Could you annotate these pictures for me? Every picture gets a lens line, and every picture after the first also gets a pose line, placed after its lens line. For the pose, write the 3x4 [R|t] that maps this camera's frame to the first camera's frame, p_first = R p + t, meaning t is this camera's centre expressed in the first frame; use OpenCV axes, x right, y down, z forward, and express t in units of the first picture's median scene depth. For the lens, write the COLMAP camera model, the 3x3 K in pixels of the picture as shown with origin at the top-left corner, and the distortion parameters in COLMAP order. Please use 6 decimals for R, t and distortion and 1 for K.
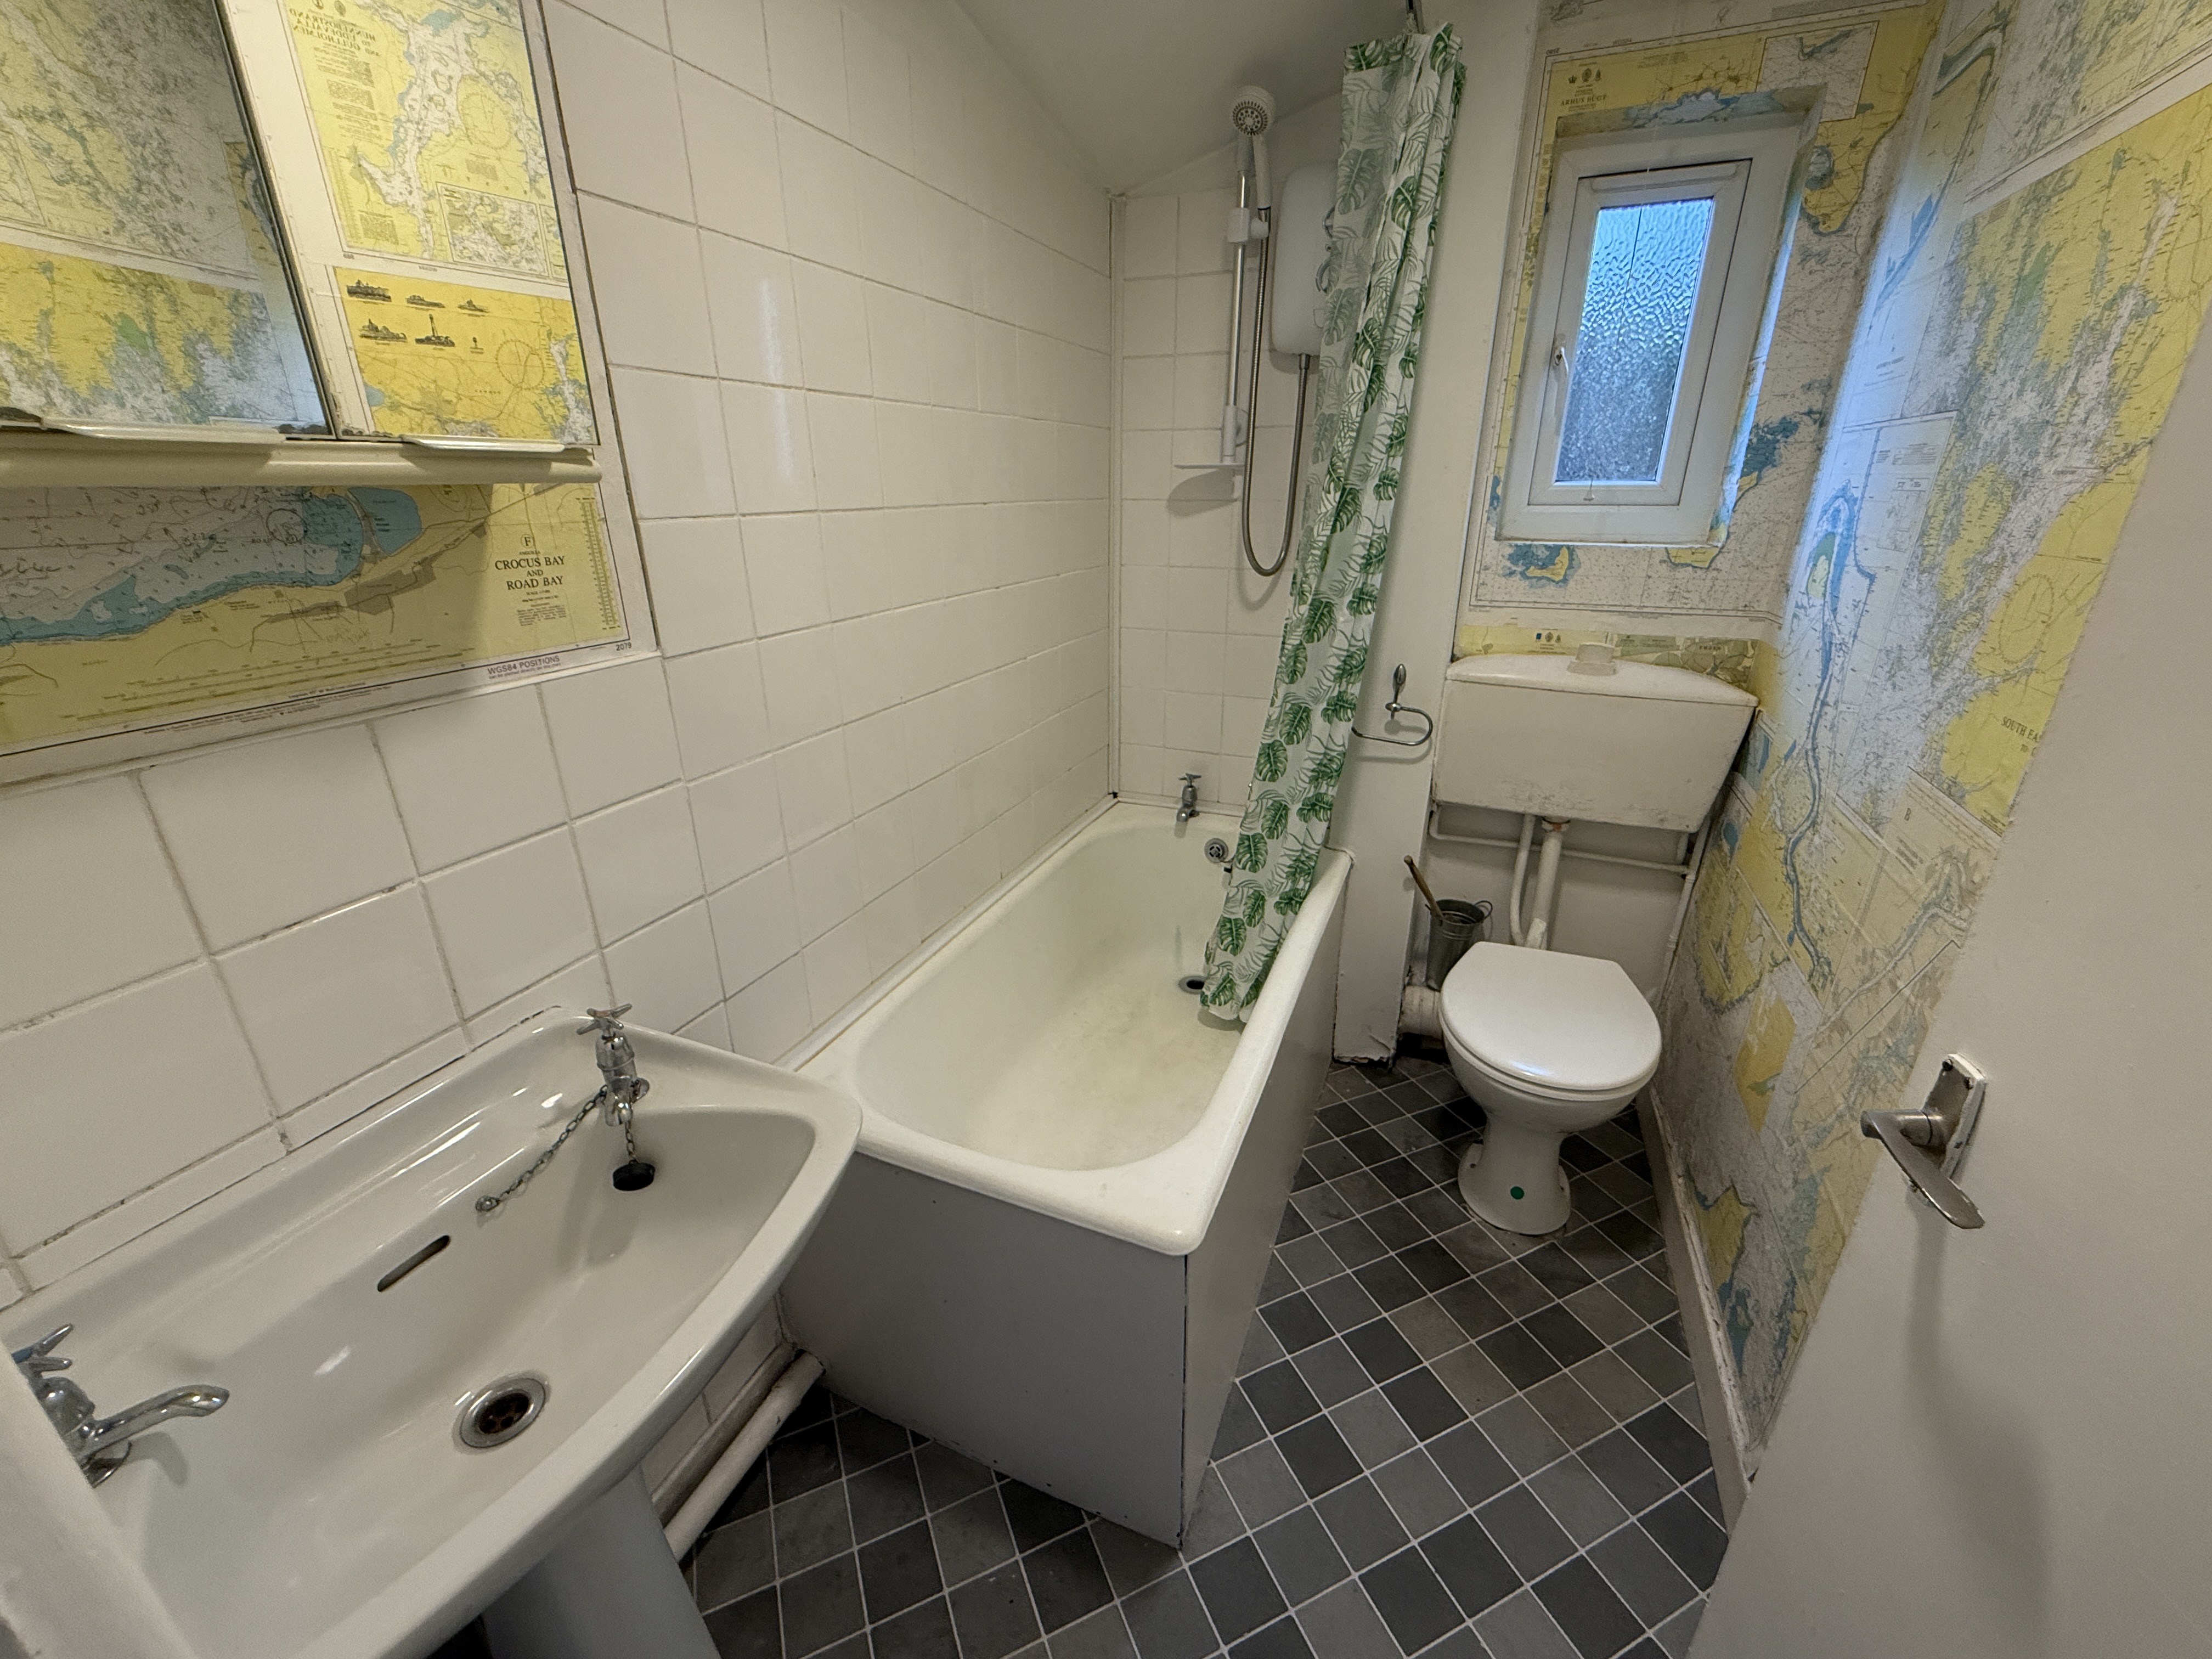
lens RADIAL K [[891.6, 0, 1107.4], [0, 891.6, 830.5], [0, 0, 1]] dist [0.000115, -0.001099]
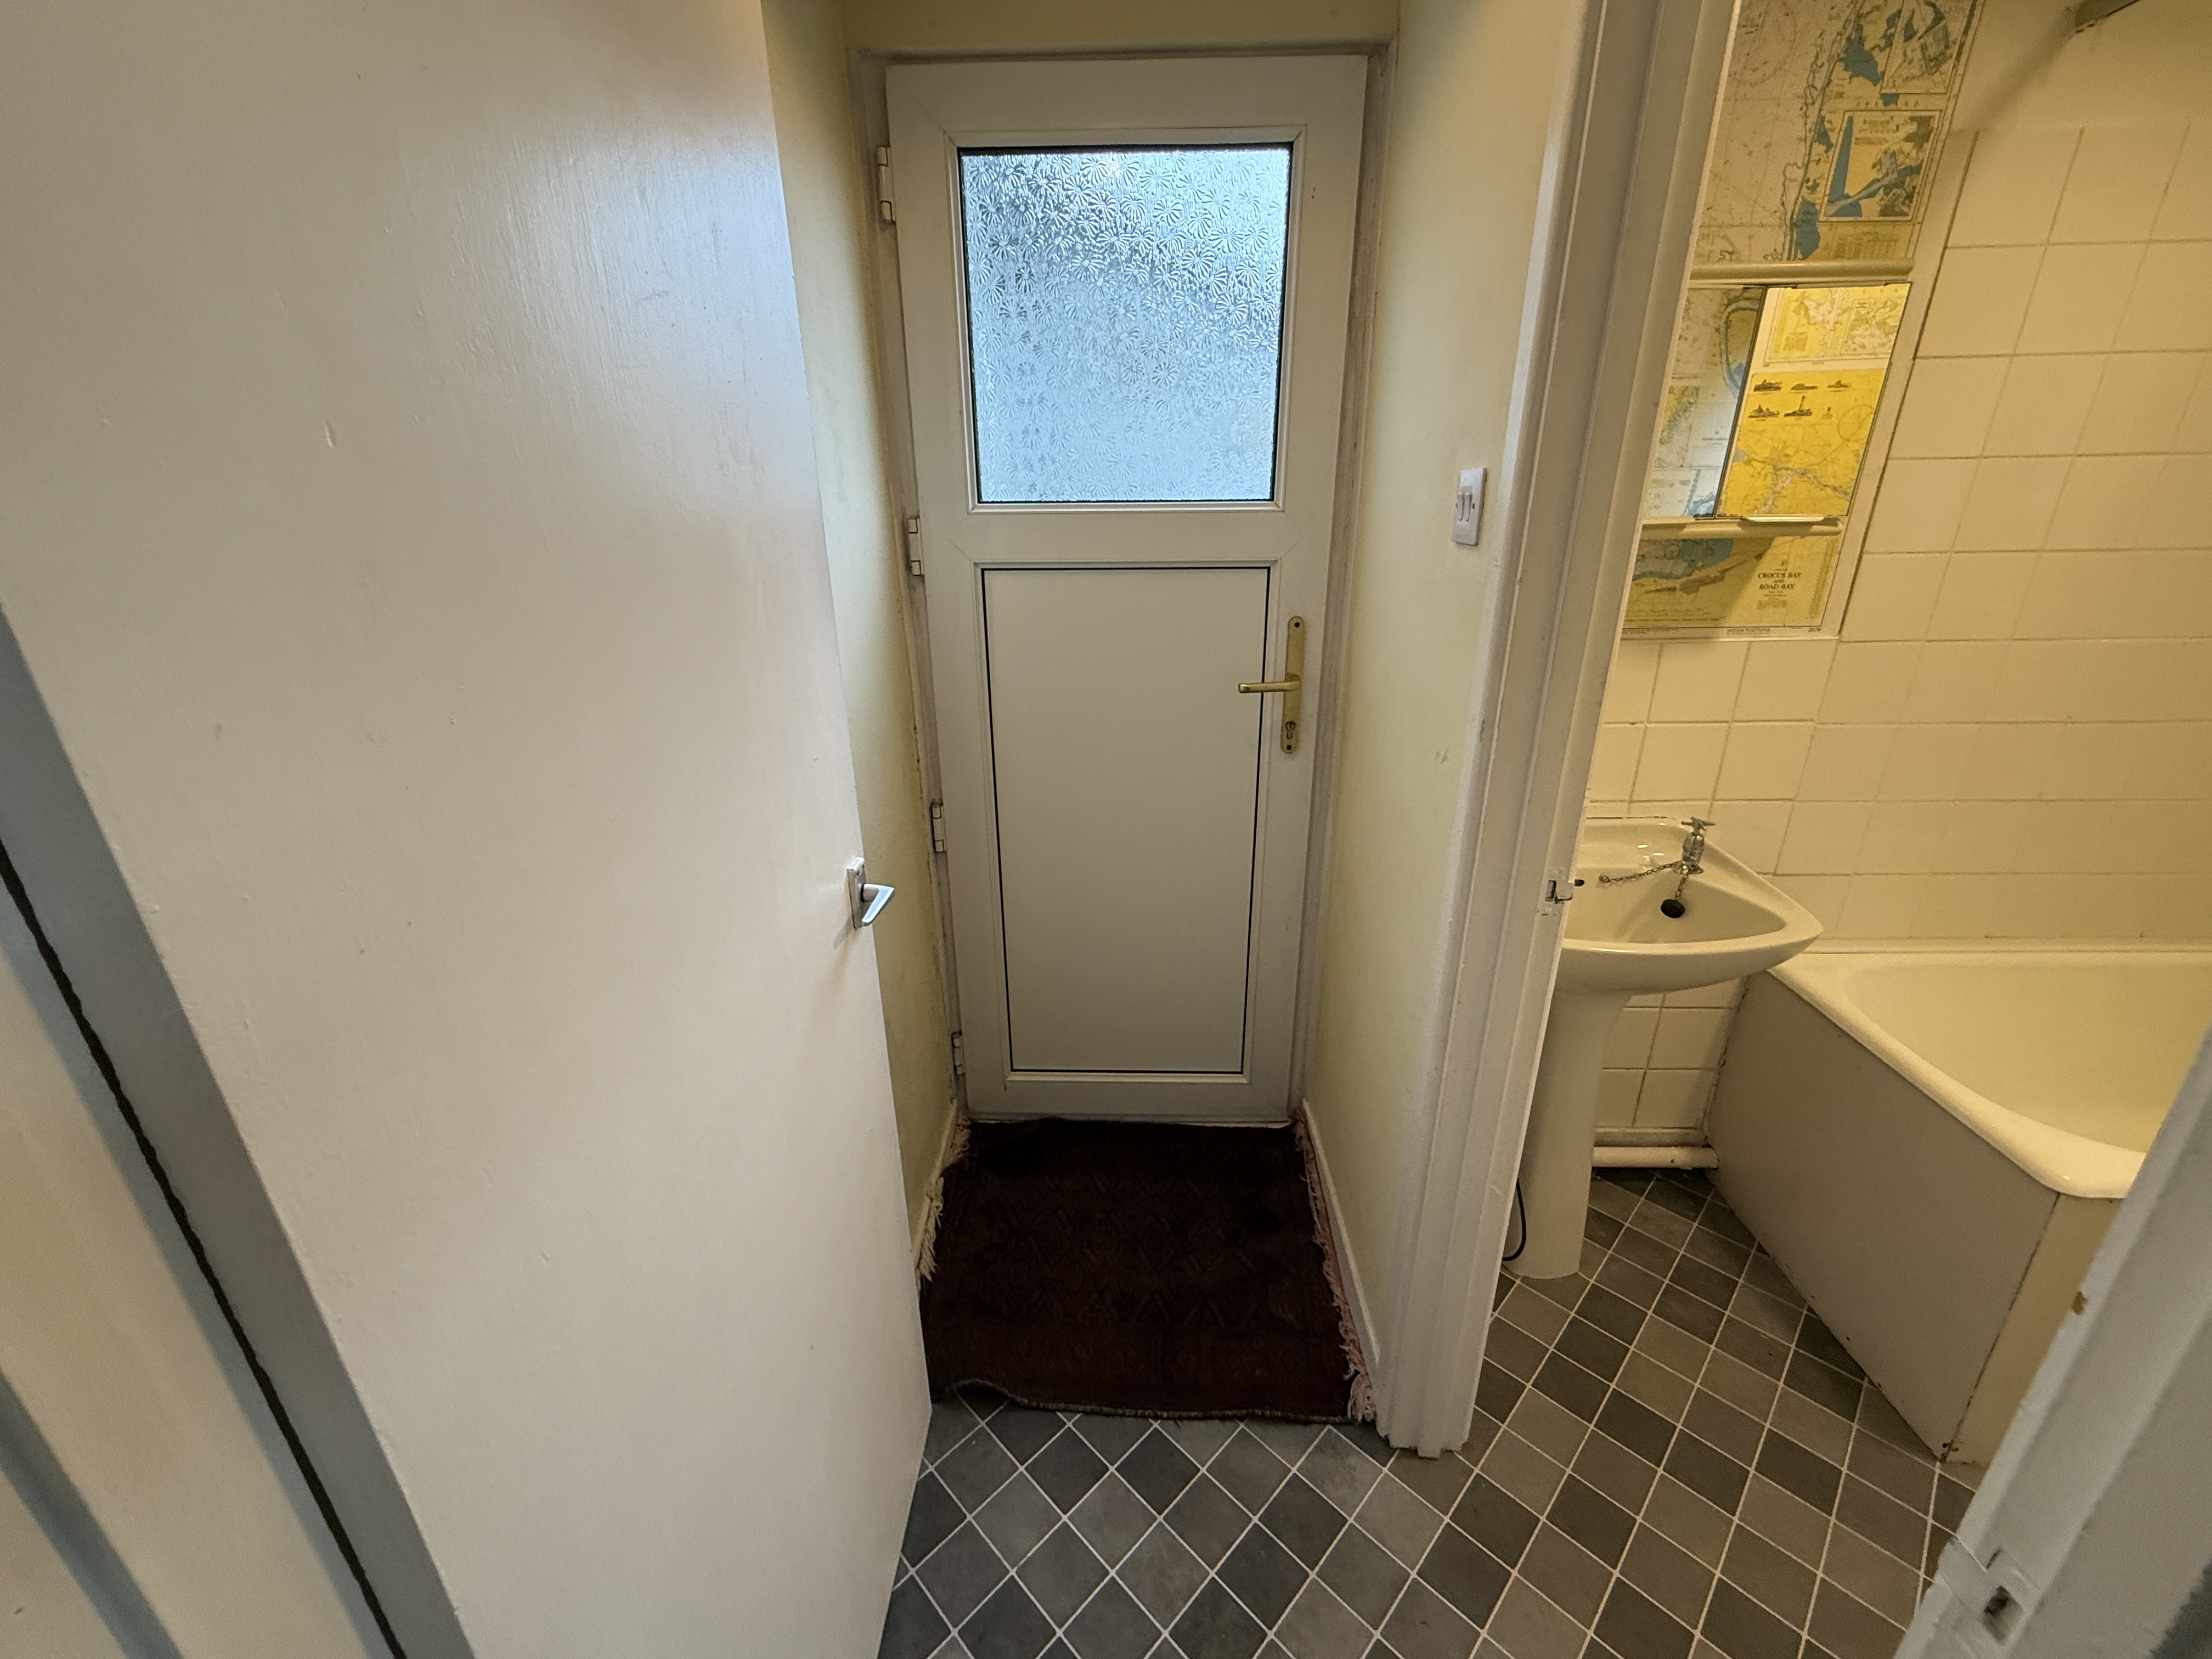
lens RADIAL K [[891.6, 0, 1103.0], [0, 891.6, 824.1], [0, 0, 1]] dist [0.000115, -0.001099]
pose [[0.350856, 0.329579, -0.876514, 0.595109], [-0.326949, 0.920227, 0.215142, 0.212893], [0.877499, 0.211092, 0.430623, -0.836511]]
